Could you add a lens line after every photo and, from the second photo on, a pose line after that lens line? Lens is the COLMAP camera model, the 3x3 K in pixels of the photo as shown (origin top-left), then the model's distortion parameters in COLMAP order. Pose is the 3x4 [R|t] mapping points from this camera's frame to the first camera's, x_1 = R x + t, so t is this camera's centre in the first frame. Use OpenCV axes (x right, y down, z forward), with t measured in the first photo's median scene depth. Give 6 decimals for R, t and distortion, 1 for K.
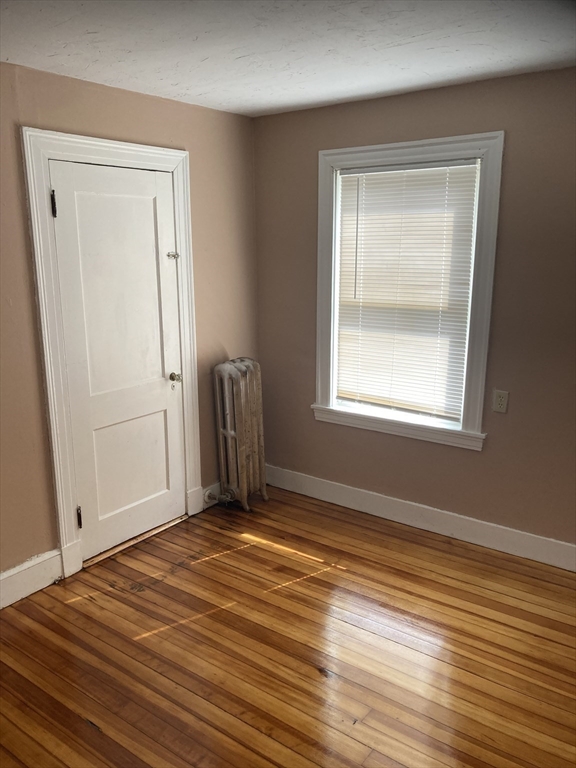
lens RADIAL K [[637.5, 0, 284.5], [0, 637.5, 379.3], [0, 0, 1]] dist [0.014869, 0.008505]
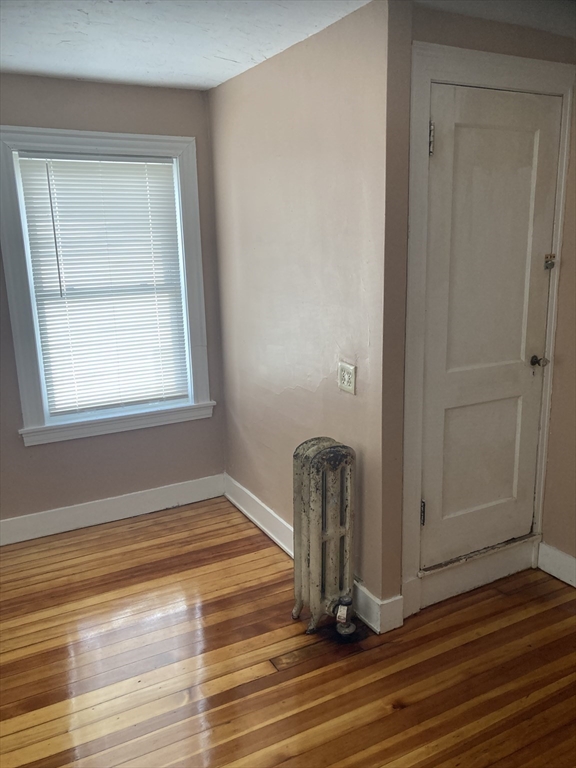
lens RADIAL K [[637.5, 0, 281.7], [0, 637.5, 387.1], [0, 0, 1]] dist [0.014869, 0.008505]
pose [[0.425027, -0.208638, 0.880808, -0.631776], [0.204533, 0.970043, 0.131080, -0.063578], [-0.881770, 0.124442, 0.454968, 0.356422]]
